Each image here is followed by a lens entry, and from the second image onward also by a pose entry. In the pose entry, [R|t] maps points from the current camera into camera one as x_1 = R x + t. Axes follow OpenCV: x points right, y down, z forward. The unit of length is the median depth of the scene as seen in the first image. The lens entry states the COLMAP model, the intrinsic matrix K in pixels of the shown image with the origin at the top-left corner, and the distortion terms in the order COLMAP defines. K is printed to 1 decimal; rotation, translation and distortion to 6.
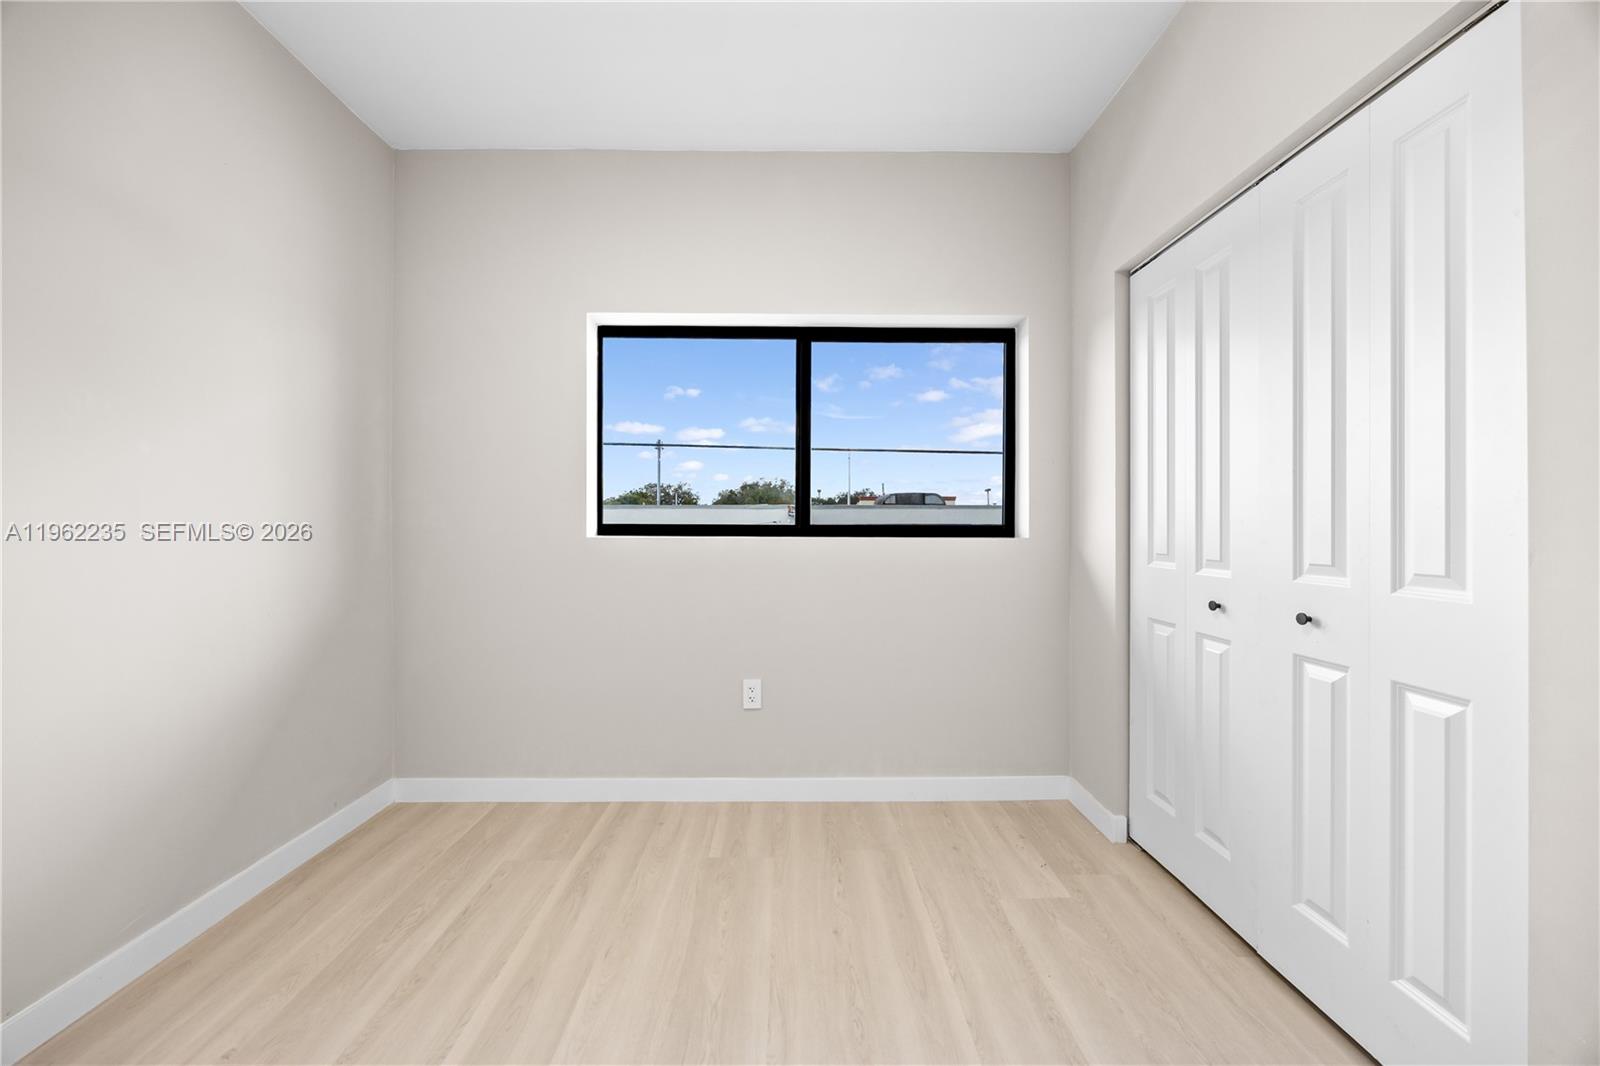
lens RADIAL K [[607.7, 0, 799.9], [0, 607.7, 529.0], [0, 0, 1]] dist [-0.003574, 0.000683]
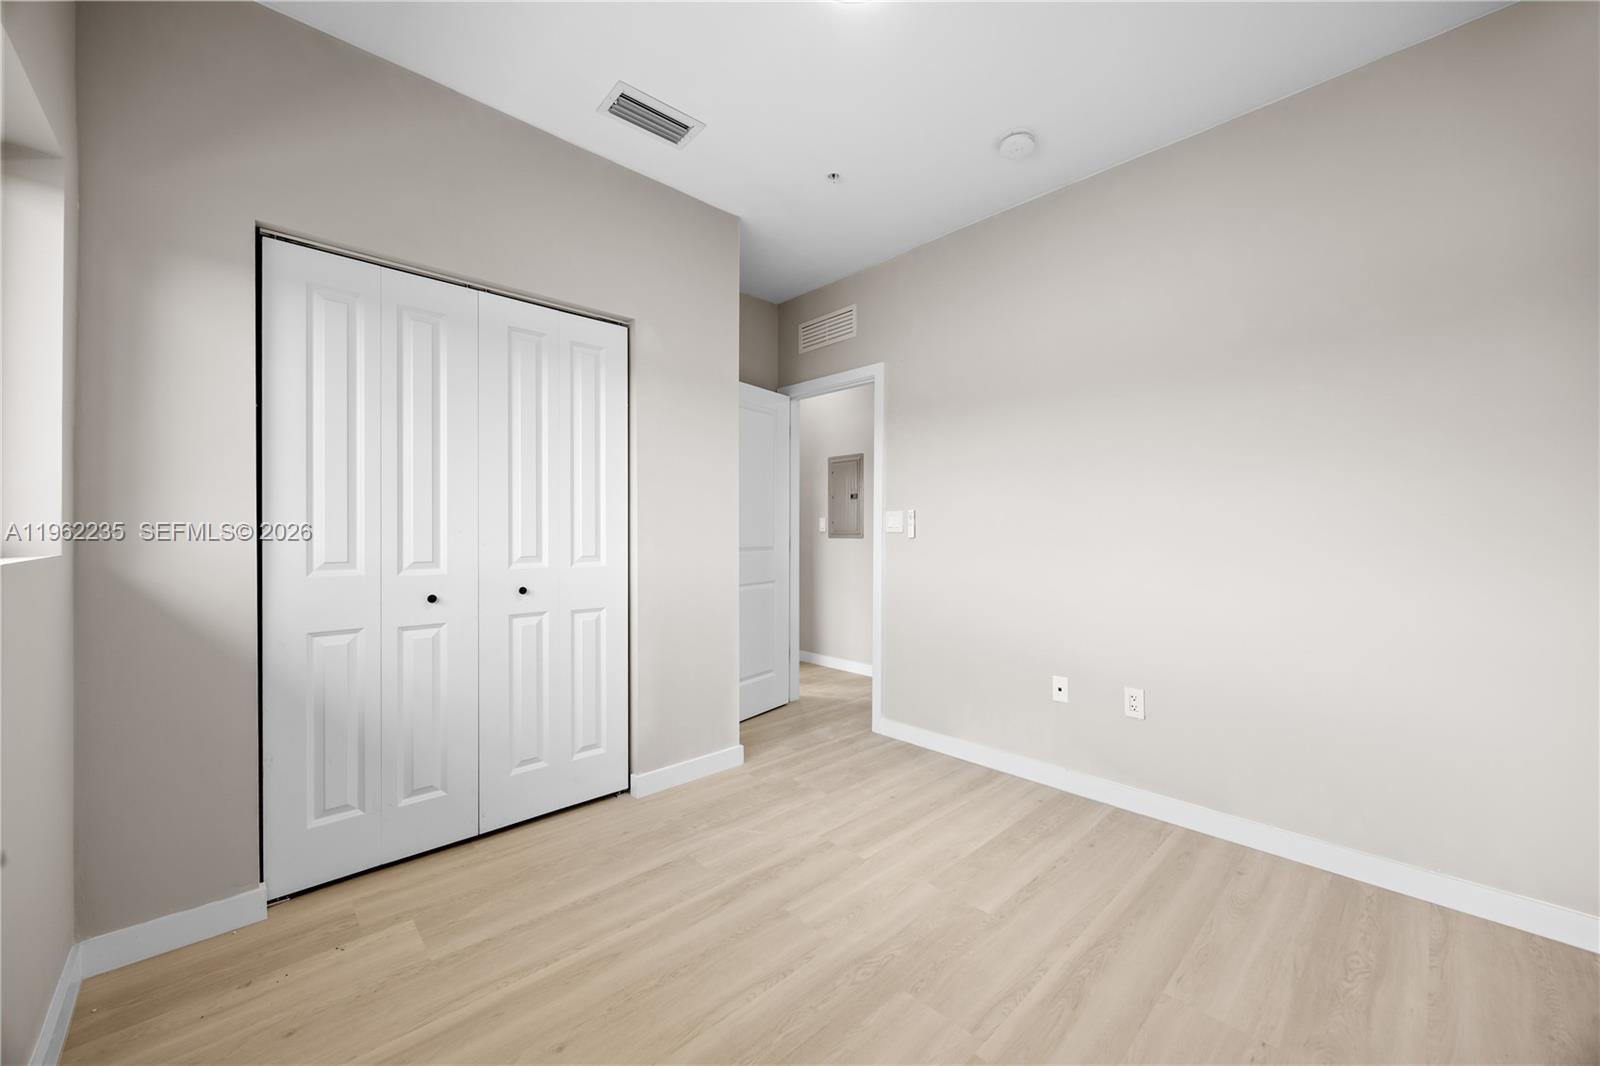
lens RADIAL K [[607.7, 0, 793.2], [0, 607.7, 531.5], [0, 0, 1]] dist [-0.003574, 0.000683]
pose [[-0.672235, -0.003912, 0.740328, -0.717899], [-0.003288, 0.999992, 0.002299, -0.014067], [-0.740331, -0.000889, -0.672242, 1.288505]]
